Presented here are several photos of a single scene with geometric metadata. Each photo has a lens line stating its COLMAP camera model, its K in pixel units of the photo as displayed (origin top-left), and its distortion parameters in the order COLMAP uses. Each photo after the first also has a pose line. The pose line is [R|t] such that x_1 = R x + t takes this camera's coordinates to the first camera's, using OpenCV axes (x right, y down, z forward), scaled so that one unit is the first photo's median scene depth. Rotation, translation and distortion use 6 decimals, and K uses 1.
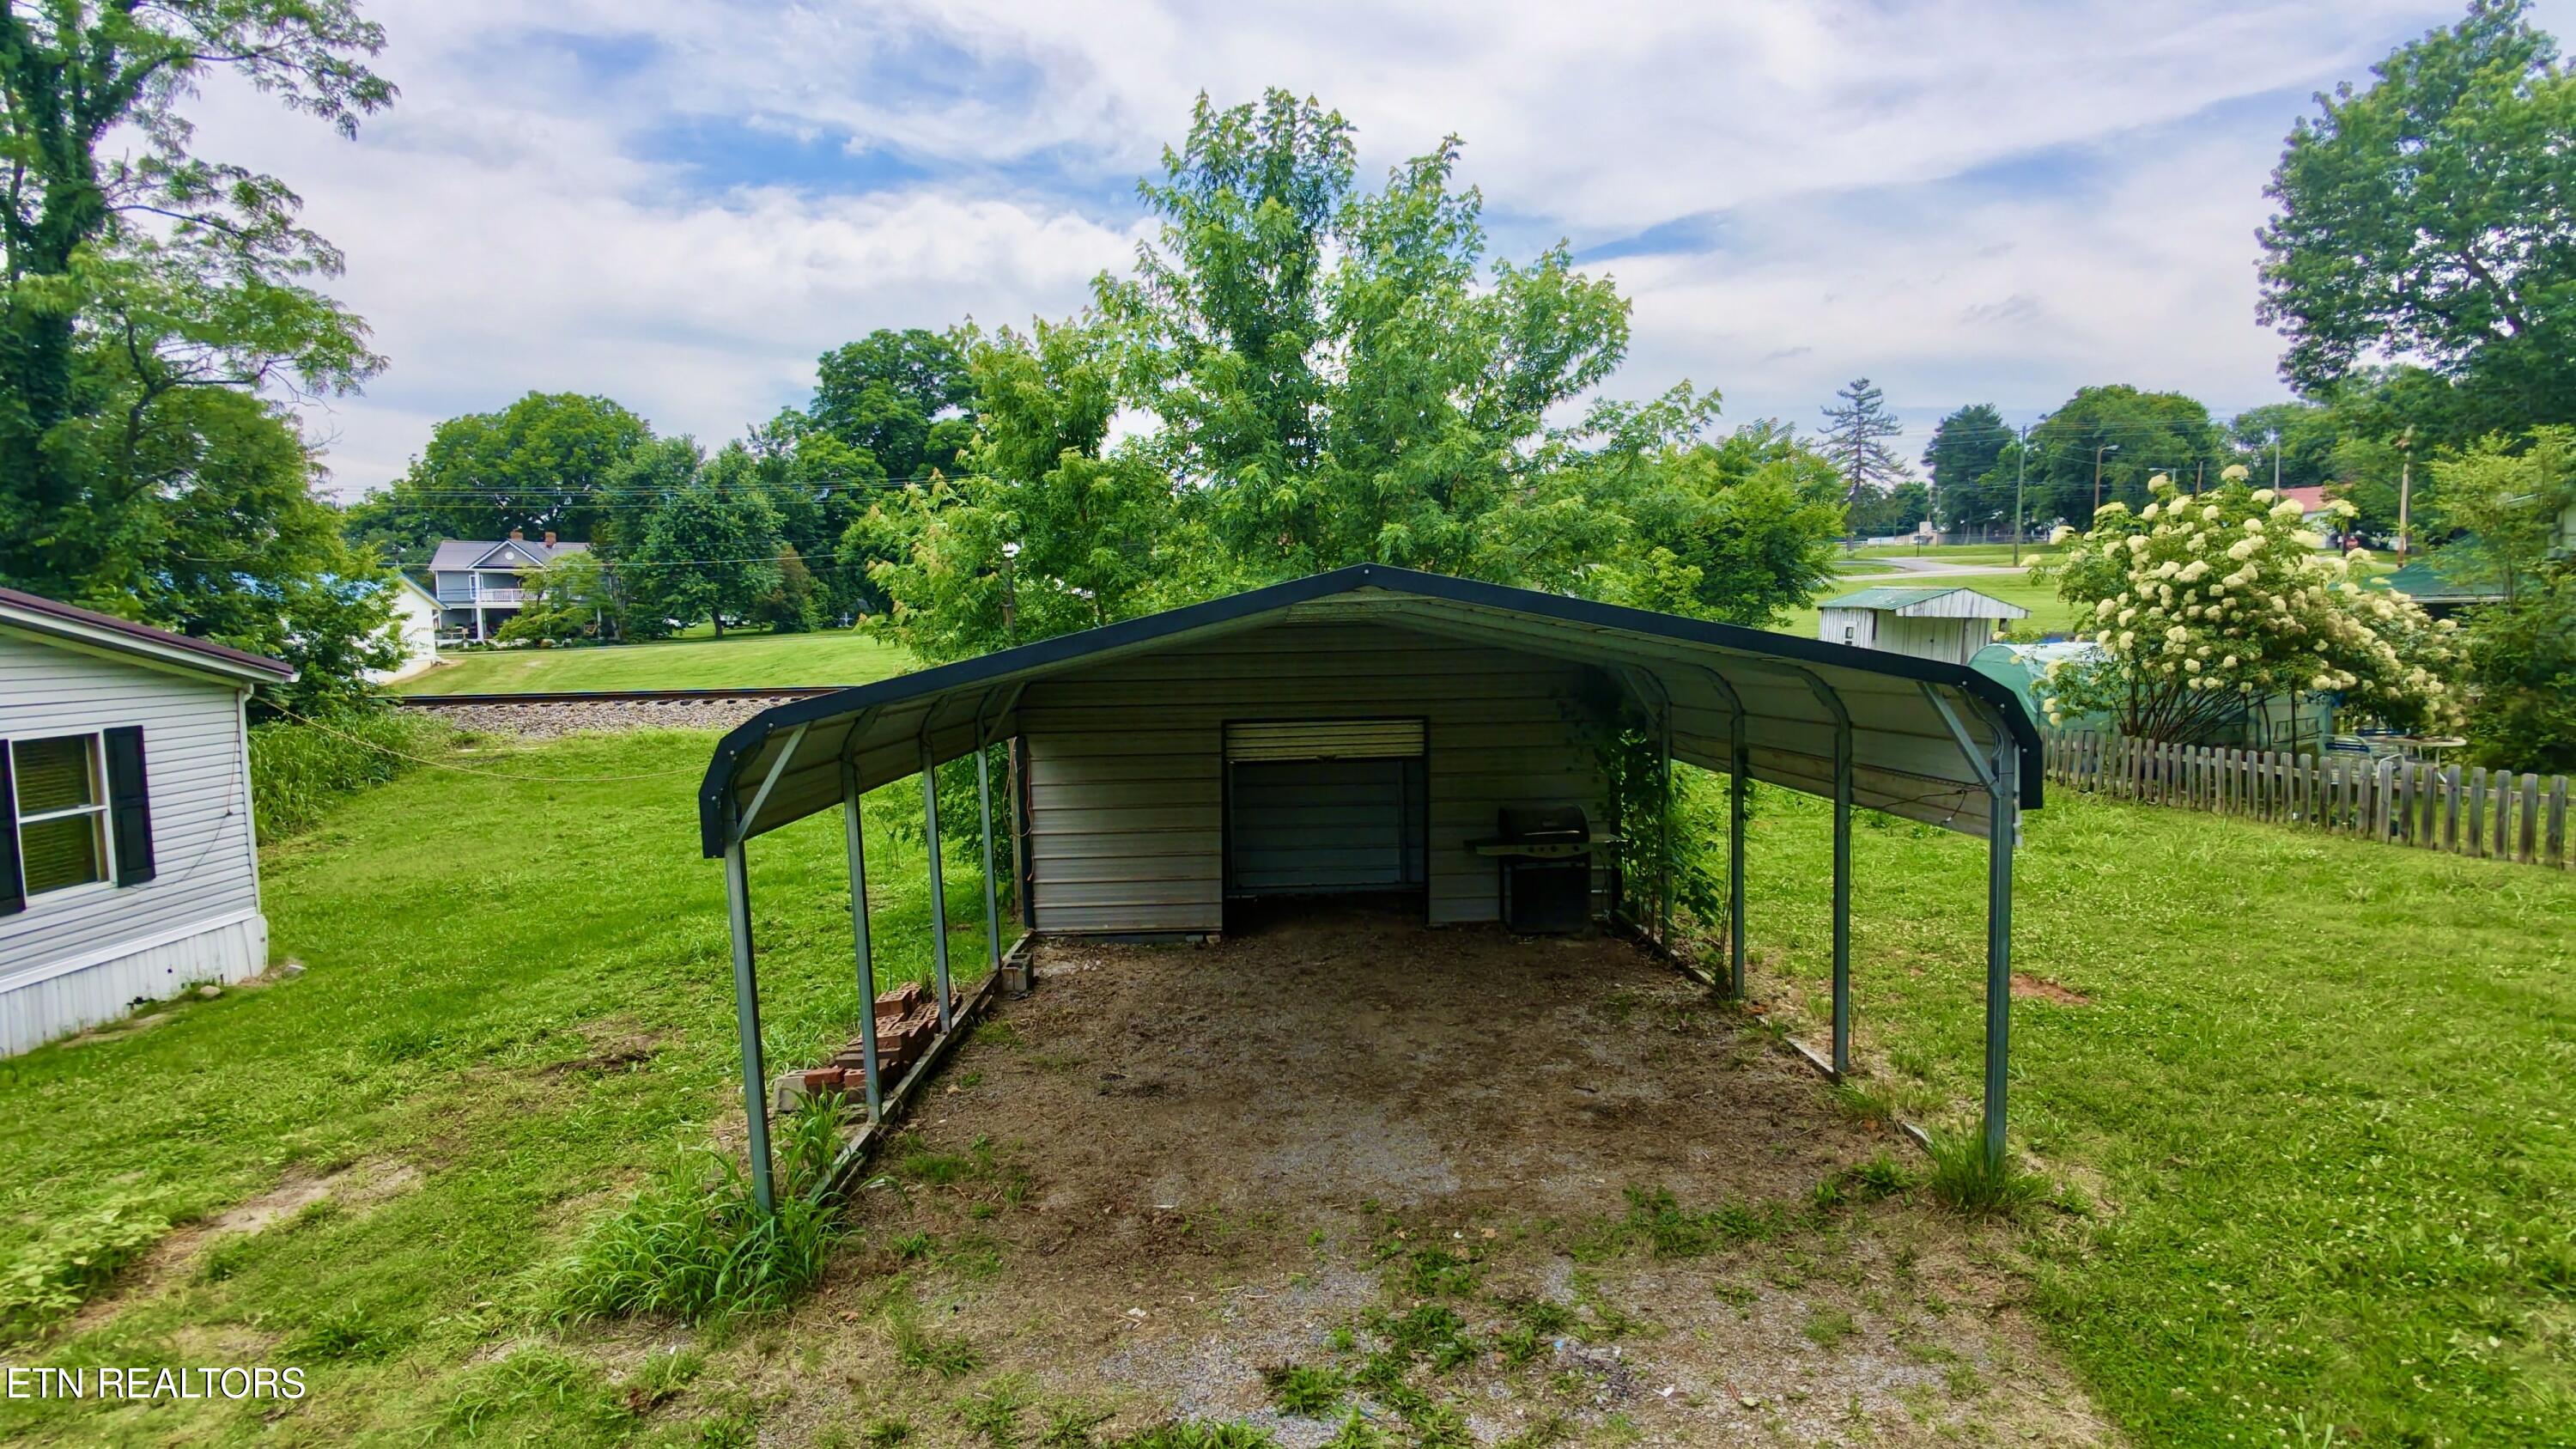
lens RADIAL K [[1224.7, 0, 1286.7], [0, 1224.7, 733.2], [0, 0, 1]] dist [0.004156, 0.000010]
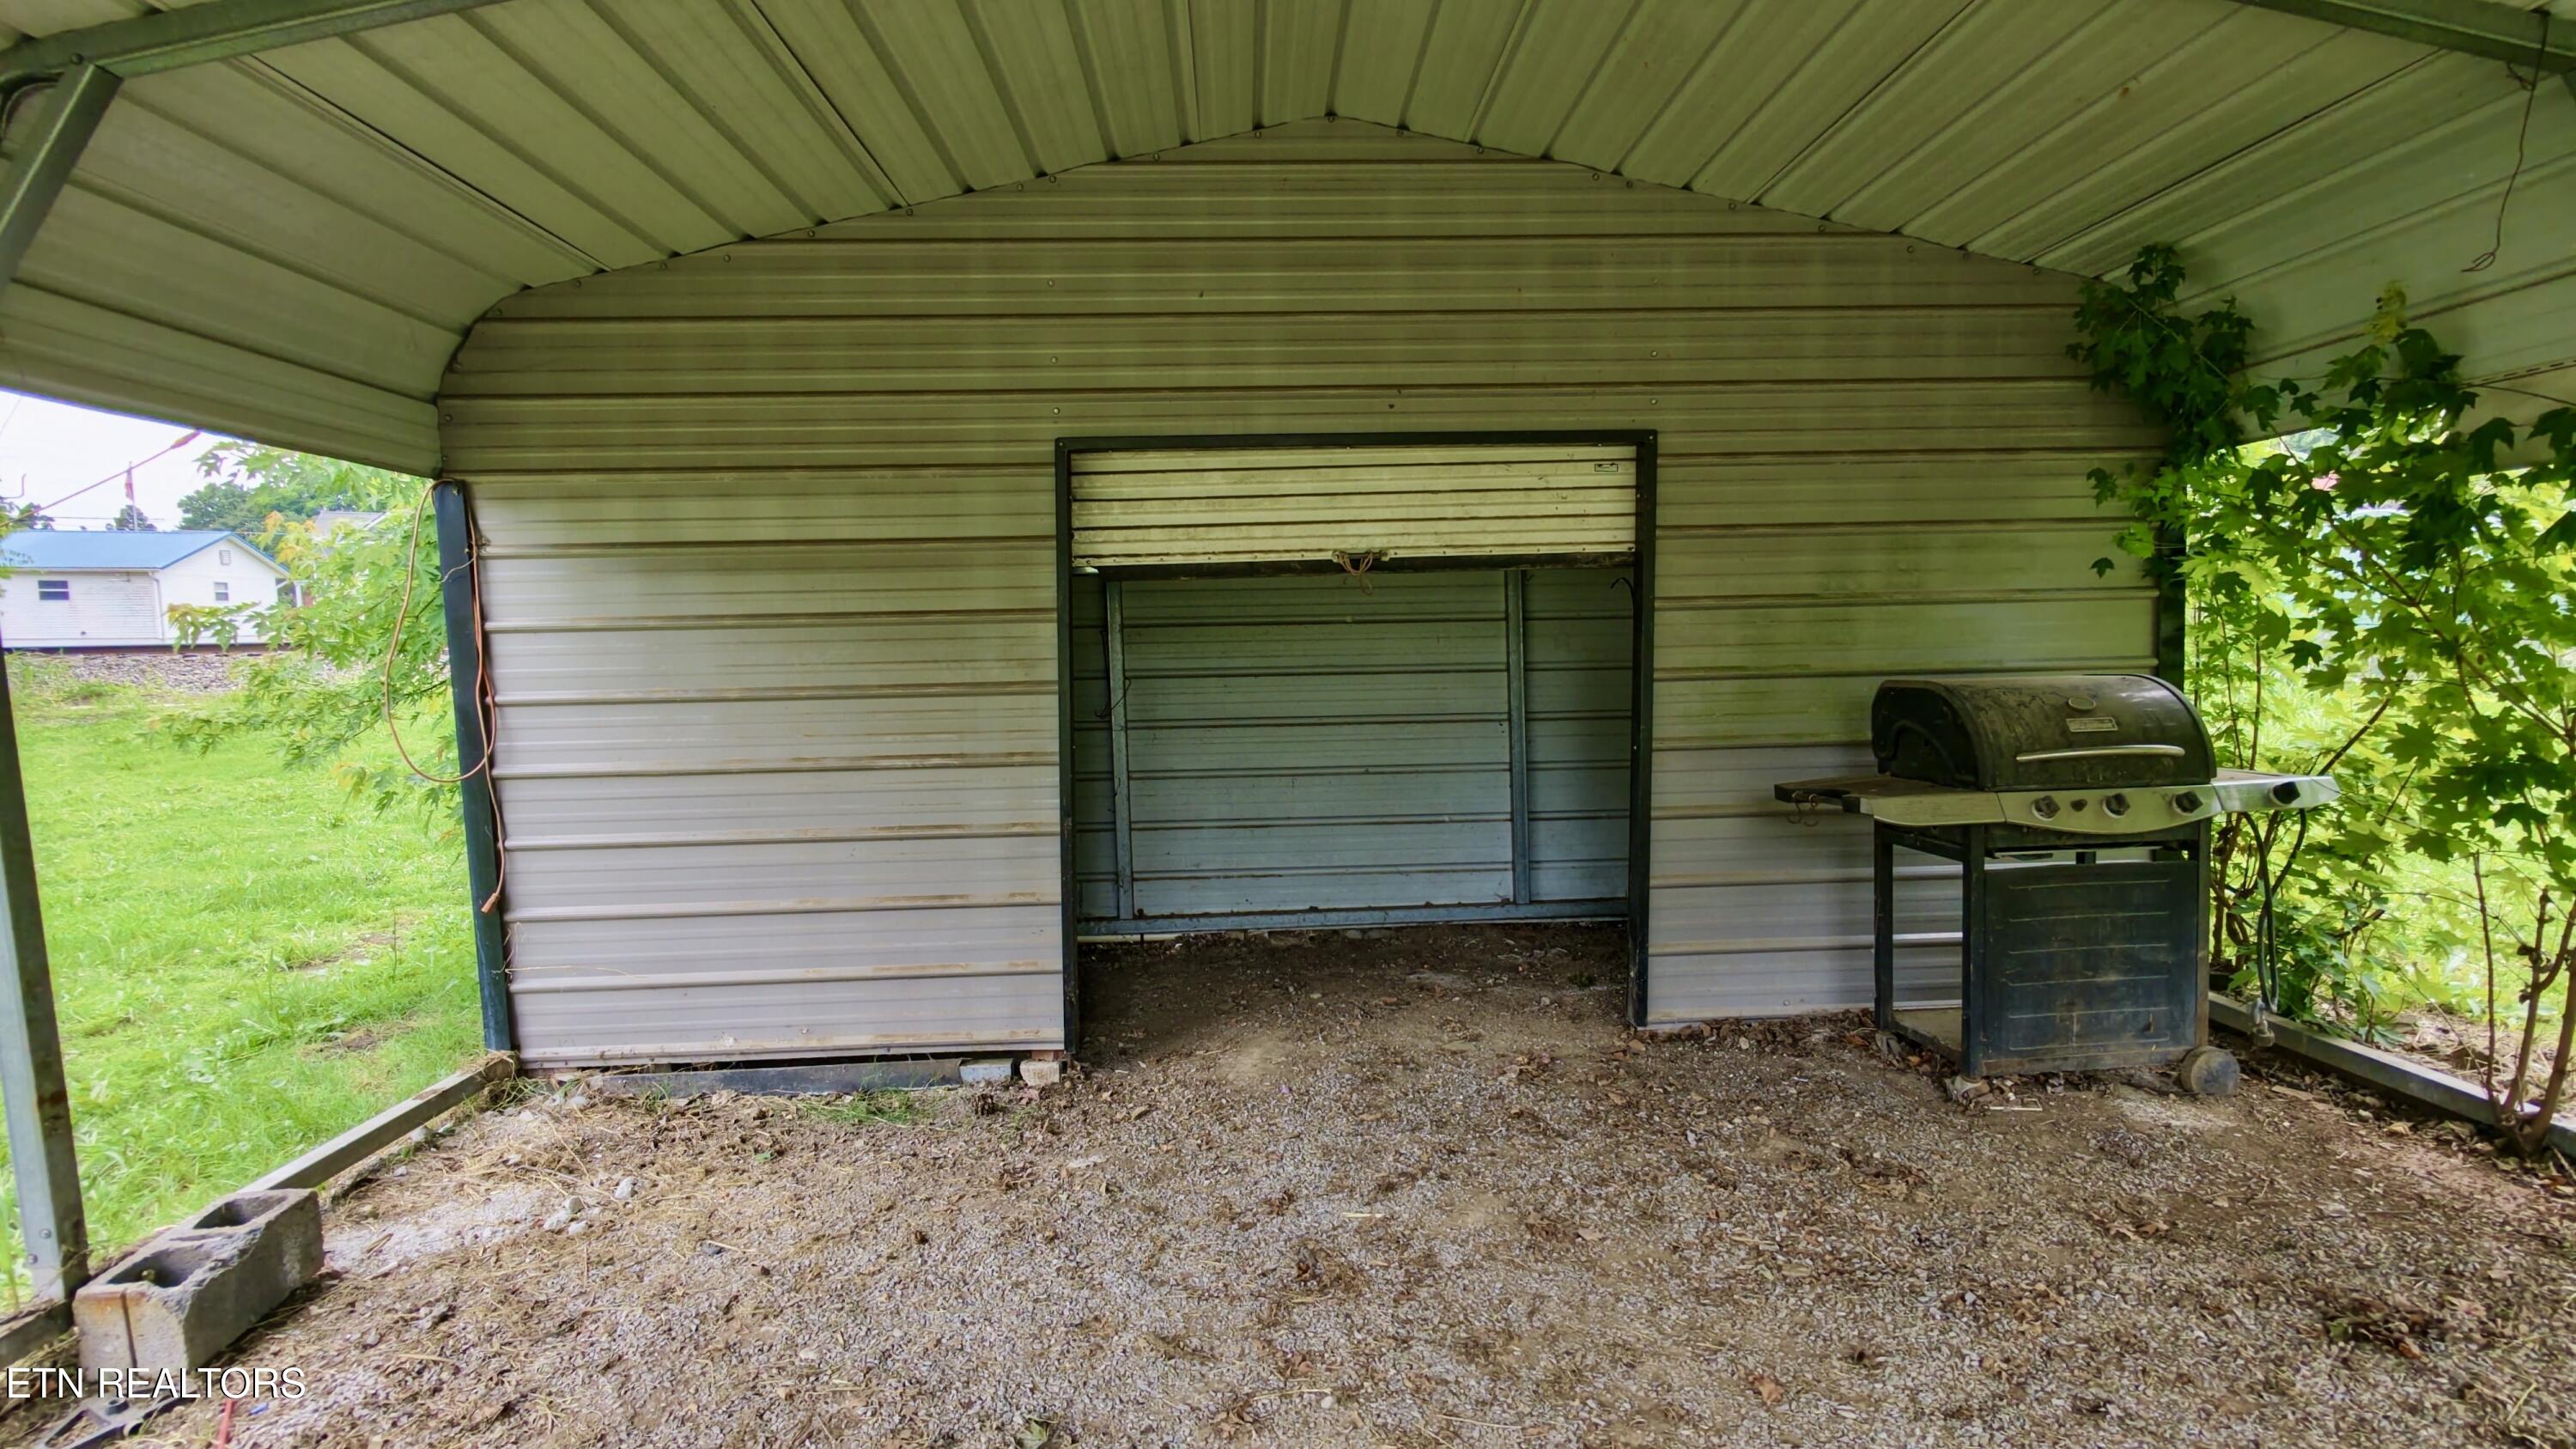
lens RADIAL K [[1224.7, 0, 1288.0], [0, 1224.7, 730.5], [0, 0, 1]] dist [0.004156, 0.000010]
pose [[0.999633, -0.003142, 0.026910, 0.002034], [0.003182, 0.999994, -0.001452, 0.070656], [-0.026905, 0.001538, 0.999637, 0.652948]]
